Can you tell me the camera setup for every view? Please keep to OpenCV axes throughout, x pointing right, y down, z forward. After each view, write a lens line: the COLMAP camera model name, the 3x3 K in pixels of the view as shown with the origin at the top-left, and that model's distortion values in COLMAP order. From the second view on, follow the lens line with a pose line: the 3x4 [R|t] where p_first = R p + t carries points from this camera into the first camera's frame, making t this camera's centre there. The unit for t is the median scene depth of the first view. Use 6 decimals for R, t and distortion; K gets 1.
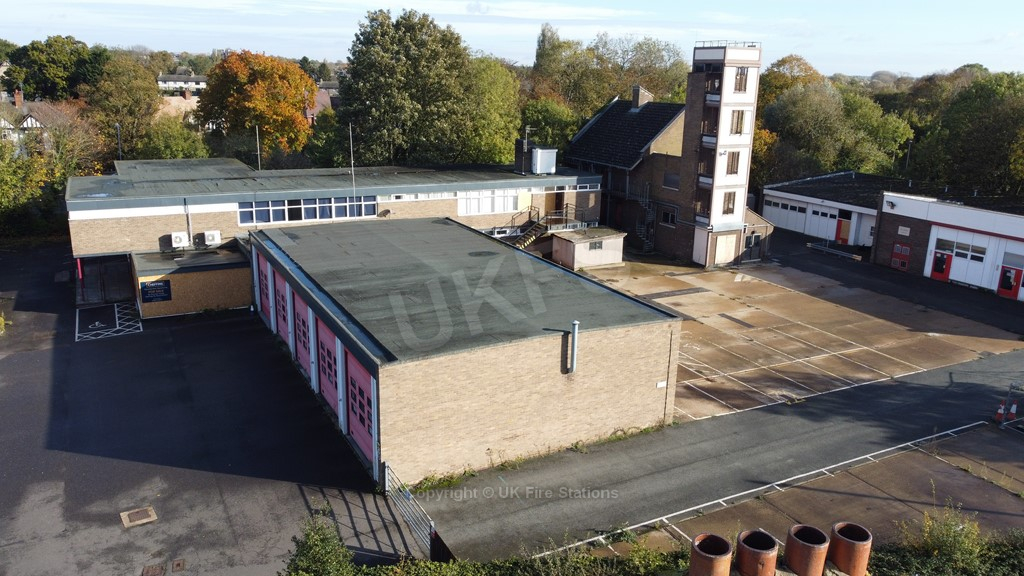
lens RADIAL K [[773.6, 0, 512.0], [0, 773.6, 288.0], [0, 0, 1]] dist [0.010241, -0.014621]
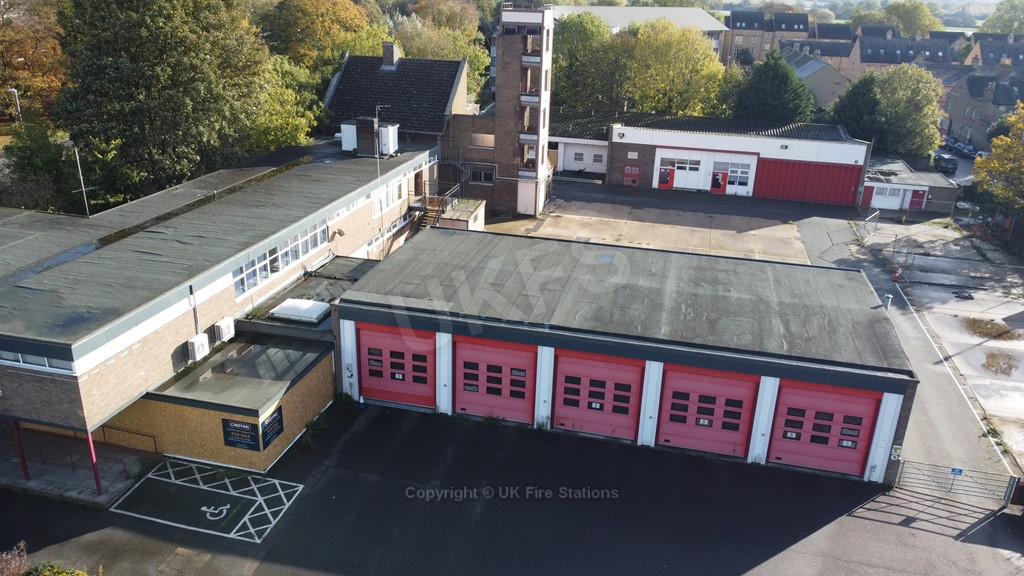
lens RADIAL K [[773.6, 0, 512.0], [0, 773.6, 288.0], [0, 0, 1]] dist [0.010241, -0.014621]
pose [[0.666098, -0.274281, 0.693602, -0.613137], [0.186004, 0.961635, 0.201645, -0.172257], [-0.722299, -0.005303, 0.691560, 0.299355]]
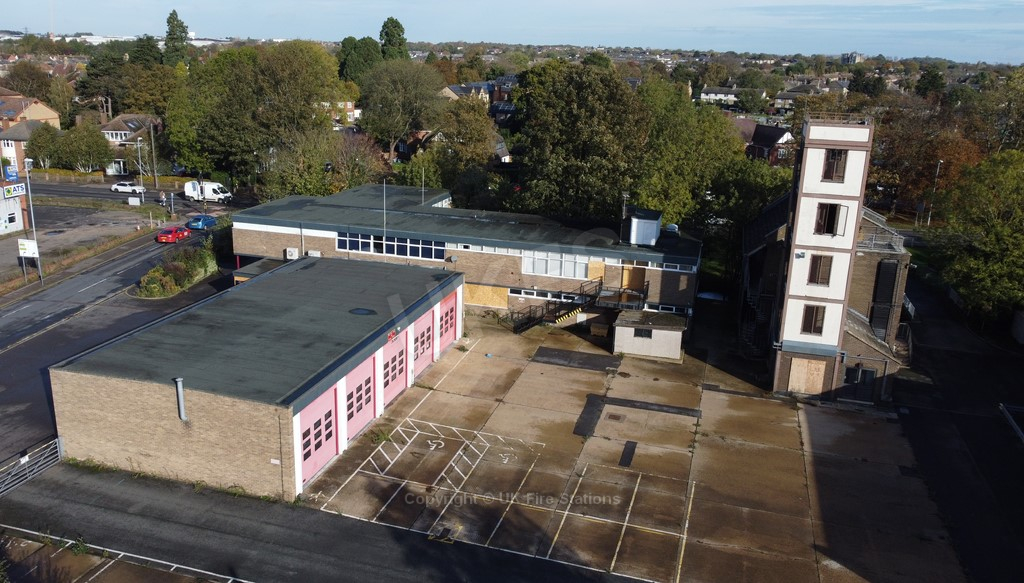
lens RADIAL K [[808.1, 0, 489.2], [0, 808.1, 282.3], [0, 0, 1]] dist [0.007735, -0.010083]
pose [[0.710127, 0.185537, -0.679187, 0.649472], [-0.198383, 0.978297, 0.059826, -0.142402], [0.675547, 0.092255, 0.731523, 0.203135]]
